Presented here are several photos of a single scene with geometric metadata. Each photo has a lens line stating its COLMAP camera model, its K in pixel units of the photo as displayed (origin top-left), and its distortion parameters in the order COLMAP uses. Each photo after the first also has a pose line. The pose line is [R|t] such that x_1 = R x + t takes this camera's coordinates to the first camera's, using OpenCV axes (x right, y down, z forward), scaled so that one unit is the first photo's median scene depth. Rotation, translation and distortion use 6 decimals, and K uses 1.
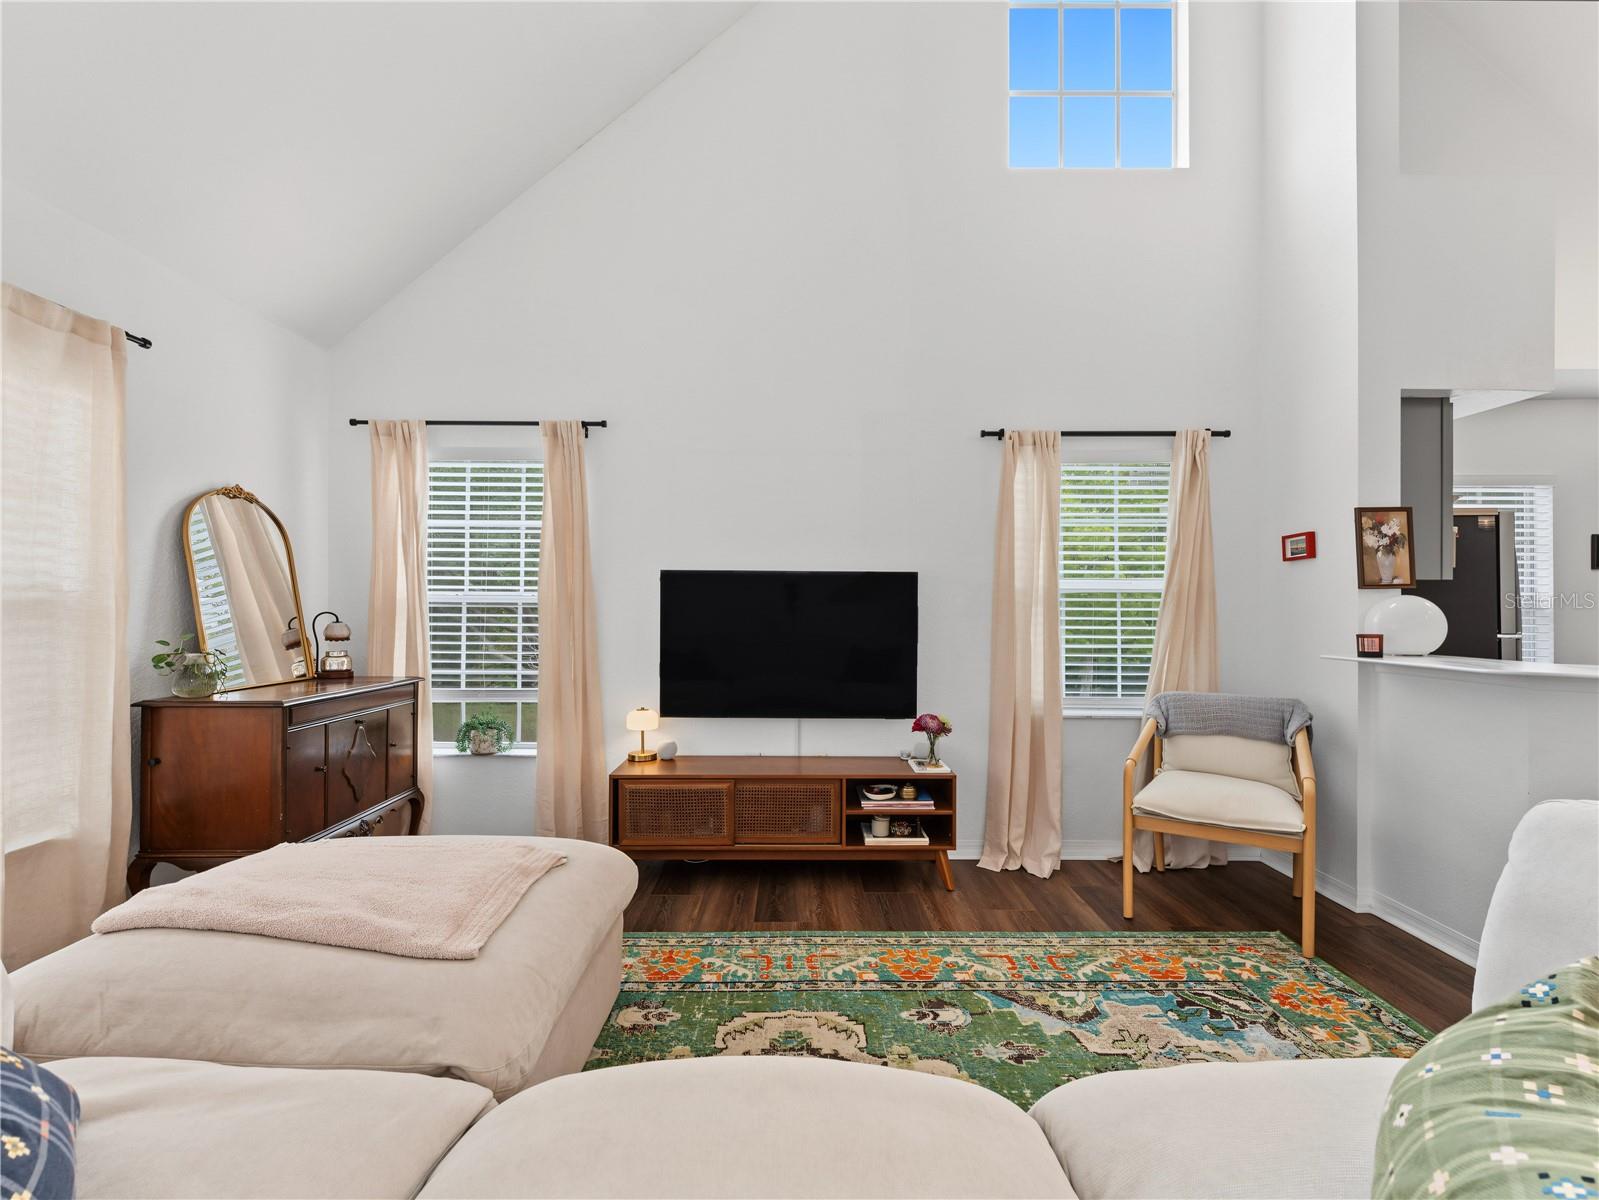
lens RADIAL K [[732.9, 0, 794.3], [0, 732.9, 600.8], [0, 0, 1]] dist [0.001999, -0.001206]
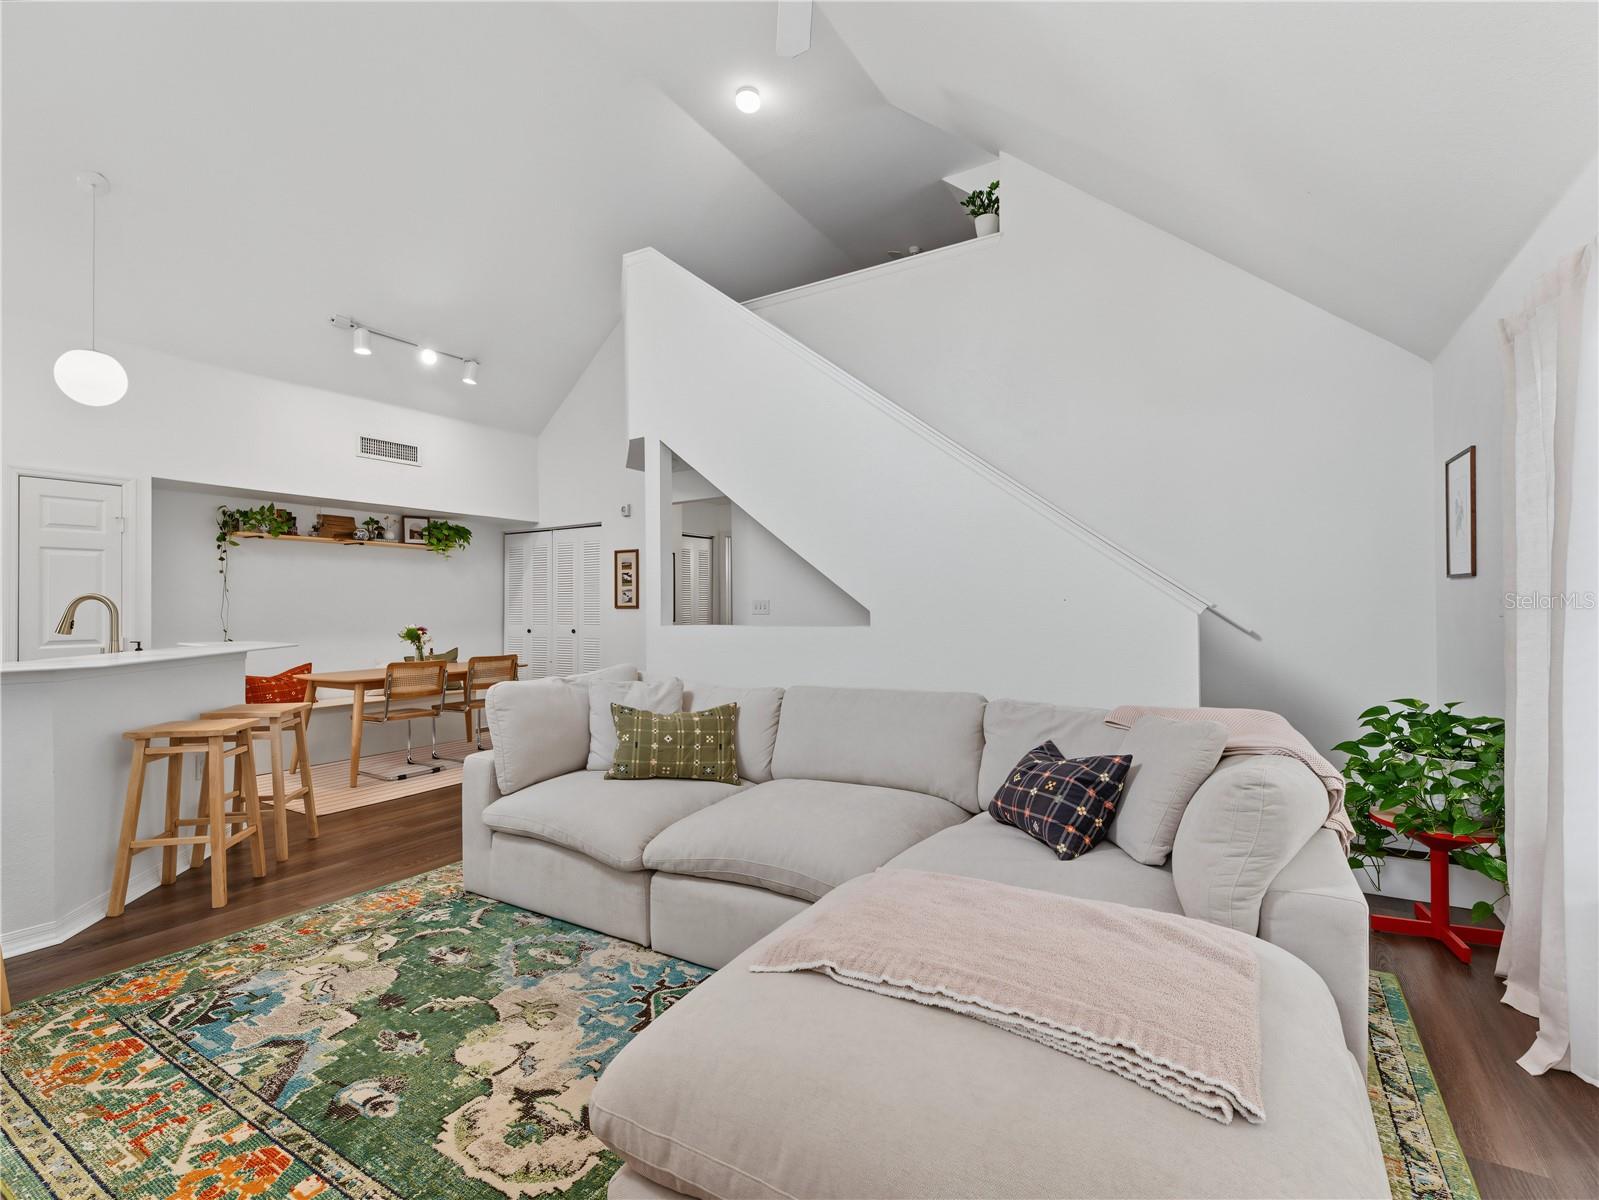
lens RADIAL K [[732.9, 0, 797.6], [0, 732.9, 603.7], [0, 0, 1]] dist [0.001999, -0.001206]
pose [[-0.849983, 0.008578, 0.526740, -0.454893], [0.001827, 0.999909, -0.013335, 0.009325], [-0.526807, -0.010373, -0.849922, 0.999656]]
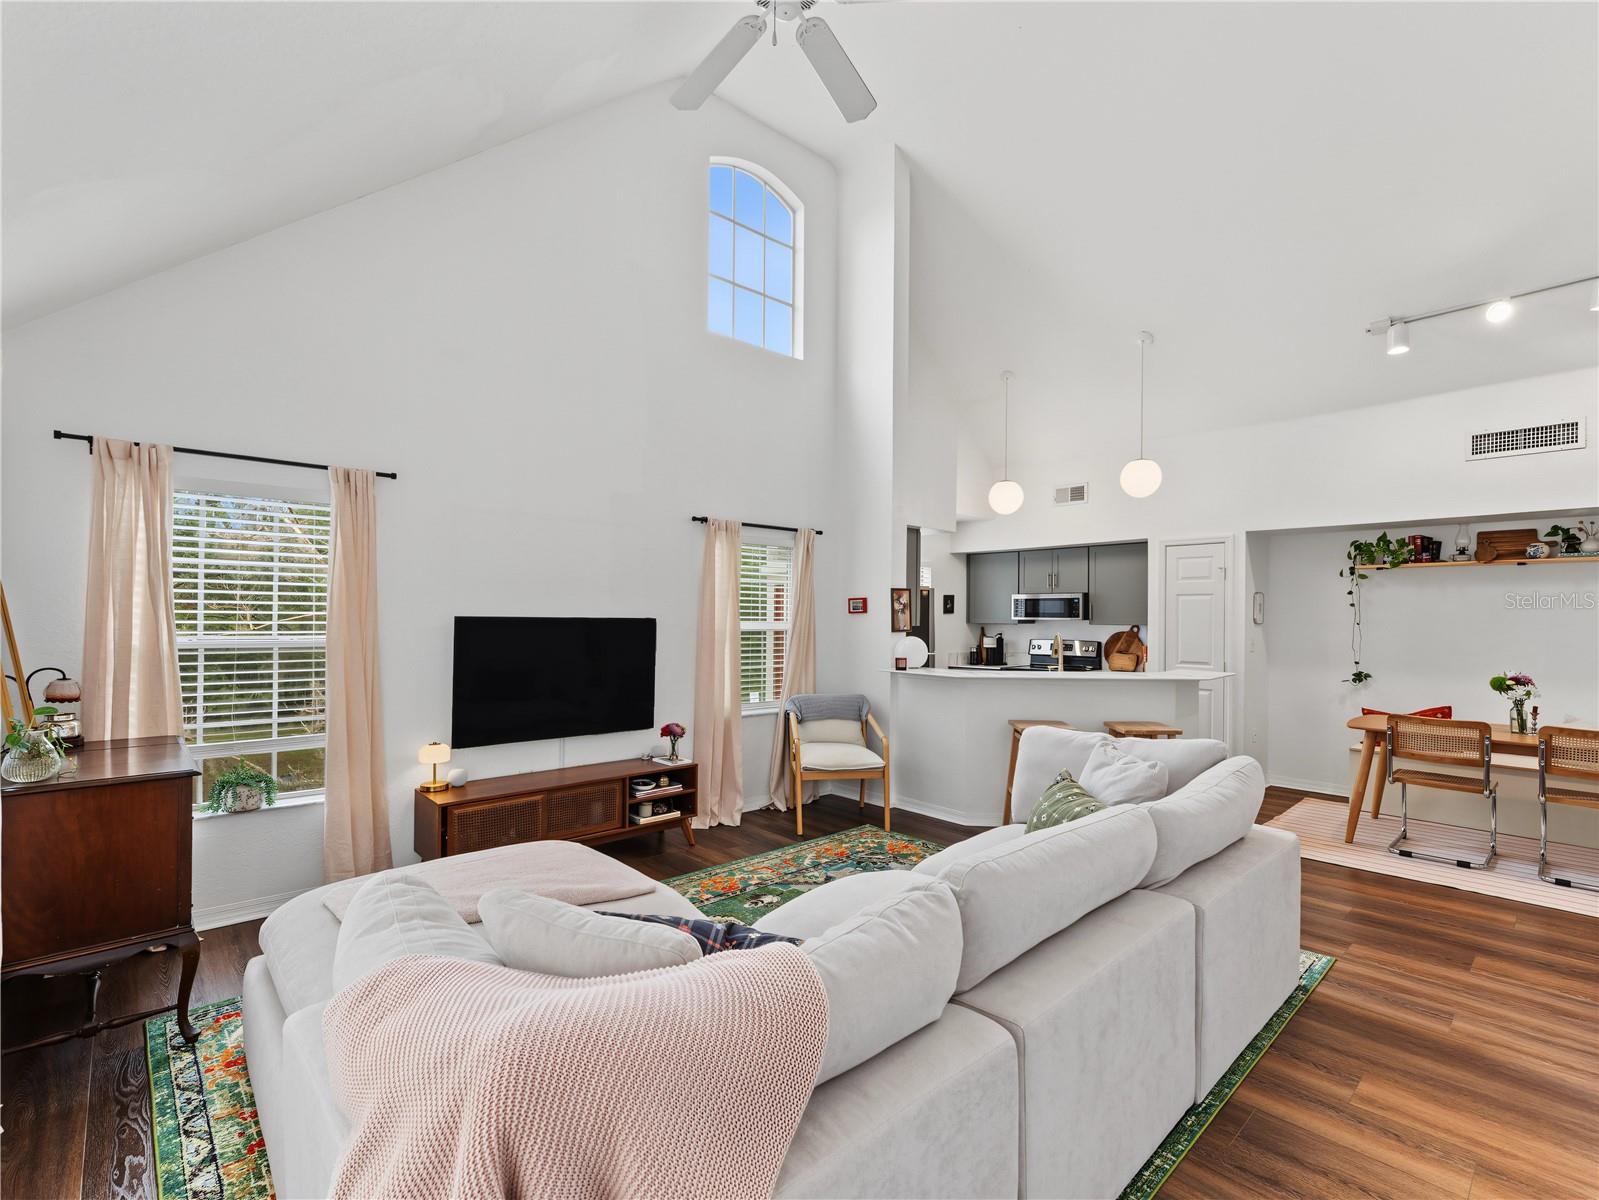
lens RADIAL K [[732.9, 0, 799.8], [0, 732.9, 620.2], [0, 0, 1]] dist [0.001999, -0.001206]
pose [[0.739006, 0.001044, 0.673698, -0.586573], [-0.012826, 0.999839, 0.012521, -0.061455], [-0.673576, -0.017894, 0.738901, -0.182600]]
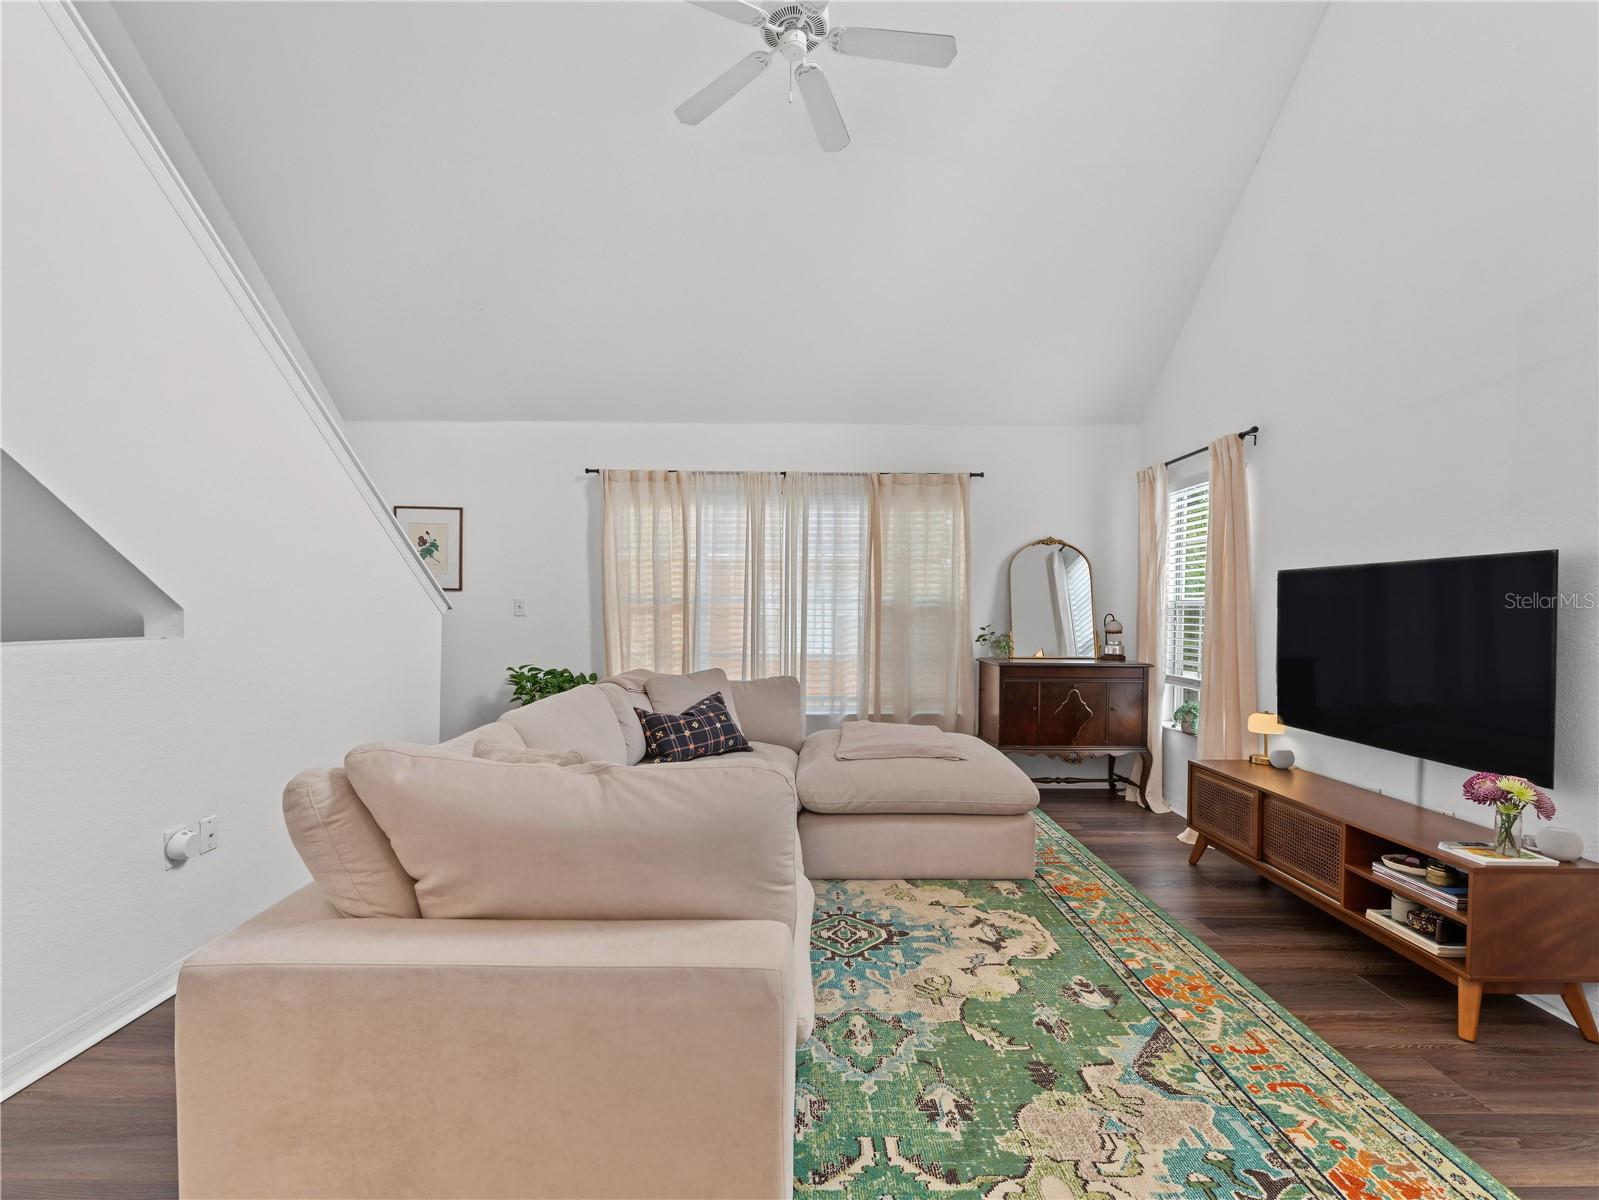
lens RADIAL K [[738.2, 0, 796.7], [0, 738.2, 635.5], [0, 0, 1]] dist [0.001644, -0.001189]
pose [[-0.000556, 0.031587, -0.999501, 0.854939], [0.003559, 0.999495, 0.031585, 0.009295], [0.999994, -0.003540, -0.000668, 0.396944]]
